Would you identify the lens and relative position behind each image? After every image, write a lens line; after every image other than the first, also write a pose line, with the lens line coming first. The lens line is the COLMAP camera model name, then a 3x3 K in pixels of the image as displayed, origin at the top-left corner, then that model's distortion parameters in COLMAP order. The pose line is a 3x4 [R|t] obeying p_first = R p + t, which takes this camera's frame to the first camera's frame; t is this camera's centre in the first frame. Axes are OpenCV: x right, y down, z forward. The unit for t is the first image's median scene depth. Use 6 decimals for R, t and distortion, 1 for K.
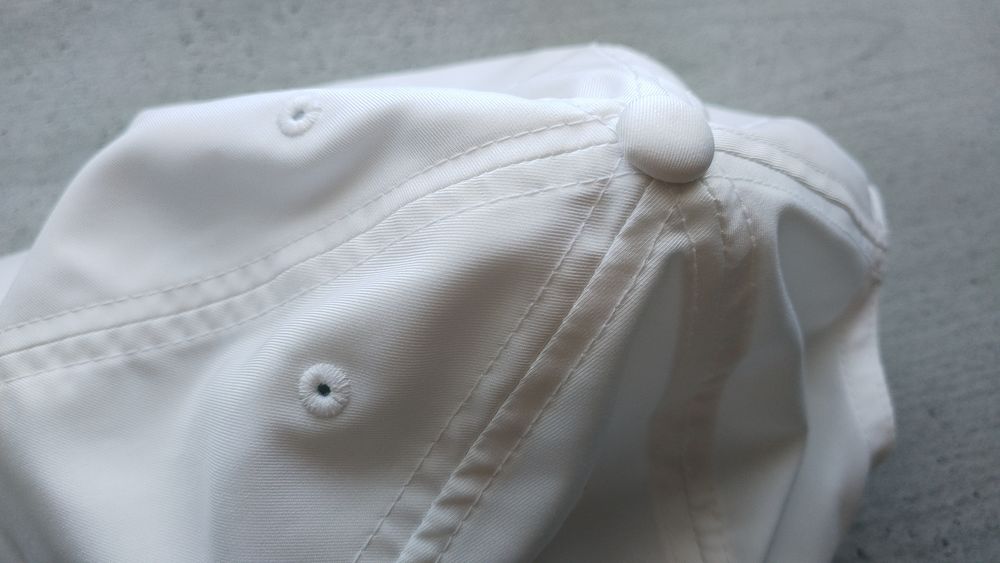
lens RADIAL K [[837.7, 0, 500.0], [0, 837.7, 281.5], [0, 0, 1]] dist [0.048311, -0.119949]
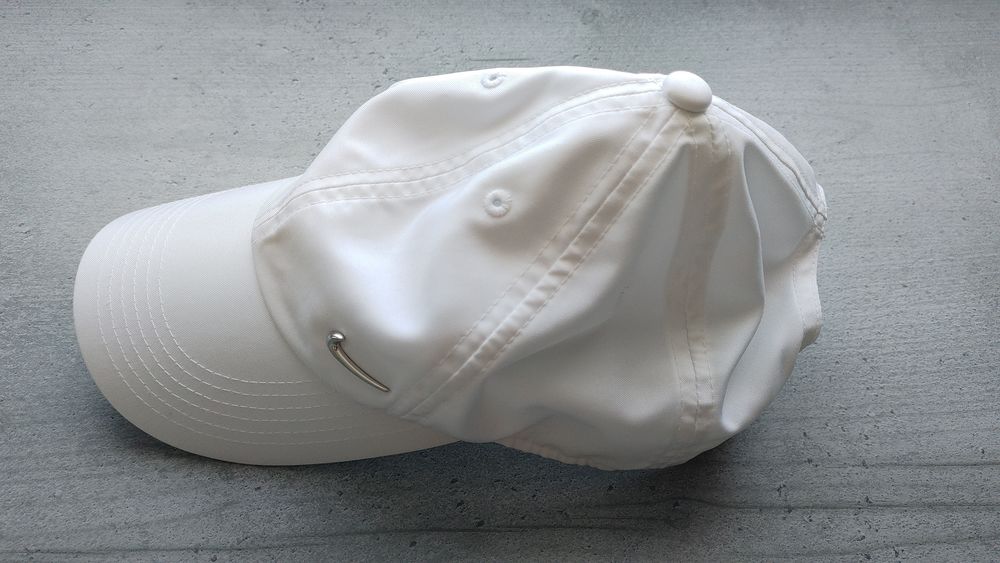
lens RADIAL K [[837.7, 0, 500.0], [0, 837.7, 281.5], [0, 0, 1]] dist [0.048311, -0.119949]
pose [[0.992376, 0.109328, -0.056897, -0.074389], [-0.117952, 0.976340, -0.181240, 0.635239], [0.035736, 0.186569, 0.981792, -0.825757]]
